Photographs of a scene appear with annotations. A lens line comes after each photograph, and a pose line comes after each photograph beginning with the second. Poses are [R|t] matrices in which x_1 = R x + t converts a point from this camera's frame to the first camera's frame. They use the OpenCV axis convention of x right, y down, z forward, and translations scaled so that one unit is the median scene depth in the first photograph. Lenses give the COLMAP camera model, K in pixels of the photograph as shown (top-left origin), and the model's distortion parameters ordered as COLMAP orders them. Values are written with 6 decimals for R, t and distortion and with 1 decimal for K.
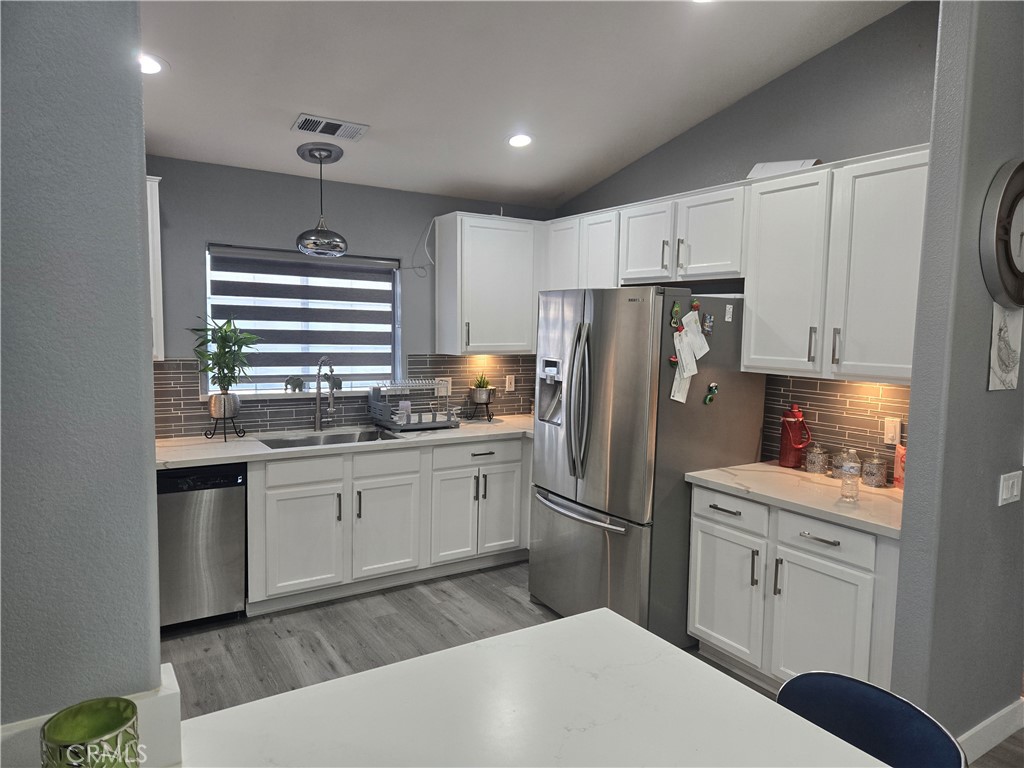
lens RADIAL K [[684.8, 0, 515.0], [0, 684.8, 378.6], [0, 0, 1]] dist [0.077137, -0.062667]
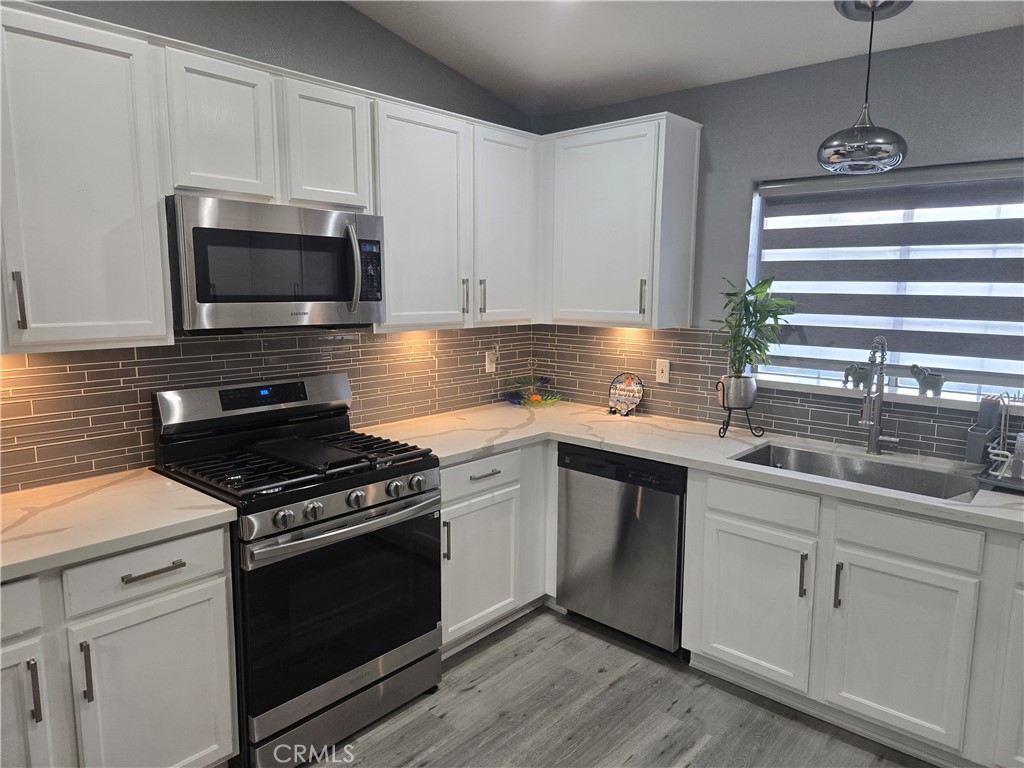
lens RADIAL K [[684.8, 0, 515.0], [0, 684.8, 378.6], [0, 0, 1]] dist [0.077137, -0.062667]
pose [[0.272744, 0.111192, -0.955640, 0.237703], [-0.077084, 0.992631, 0.093496, -0.027720], [0.958994, 0.048164, 0.279305, 0.518469]]
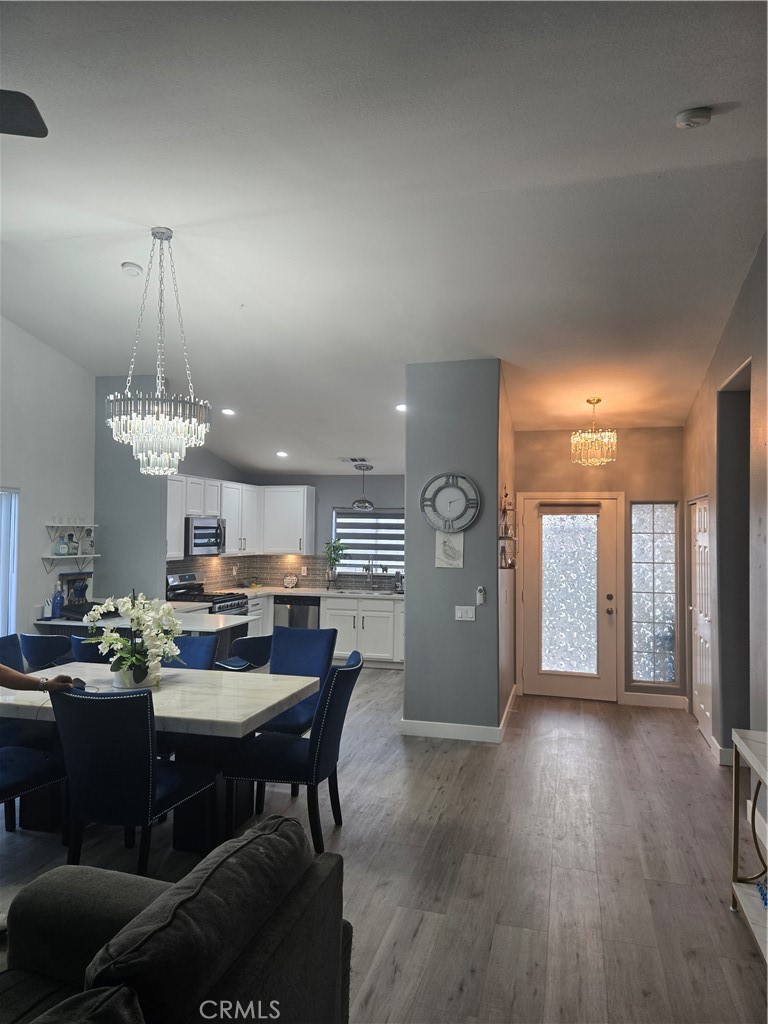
lens RADIAL K [[684.8, 0, 384.0], [0, 684.8, 512.0], [0, 0, 1]] dist [0.077137, -0.062667]
pose [[0.672586, -0.035479, -0.739168, 1.355357], [-0.055281, 0.993650, -0.097996, 0.040328], [0.737951, 0.106772, 0.666354, -0.417995]]
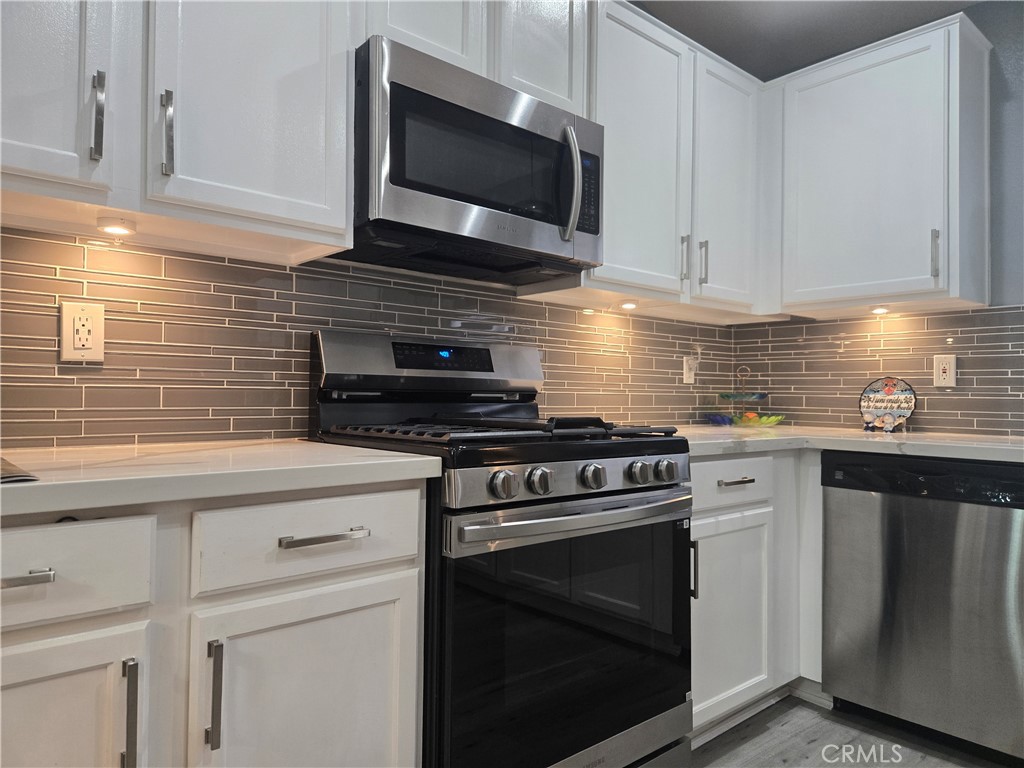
lens RADIAL K [[691.7, 0, 517.7], [0, 691.7, 381.3], [0, 0, 1]] dist [0.074561, -0.079247]
pose [[0.155420, -0.035786, -0.987200, 0.048880], [-0.087920, 0.994877, -0.049906, 0.100967], [0.983928, 0.094551, 0.151477, 0.454503]]
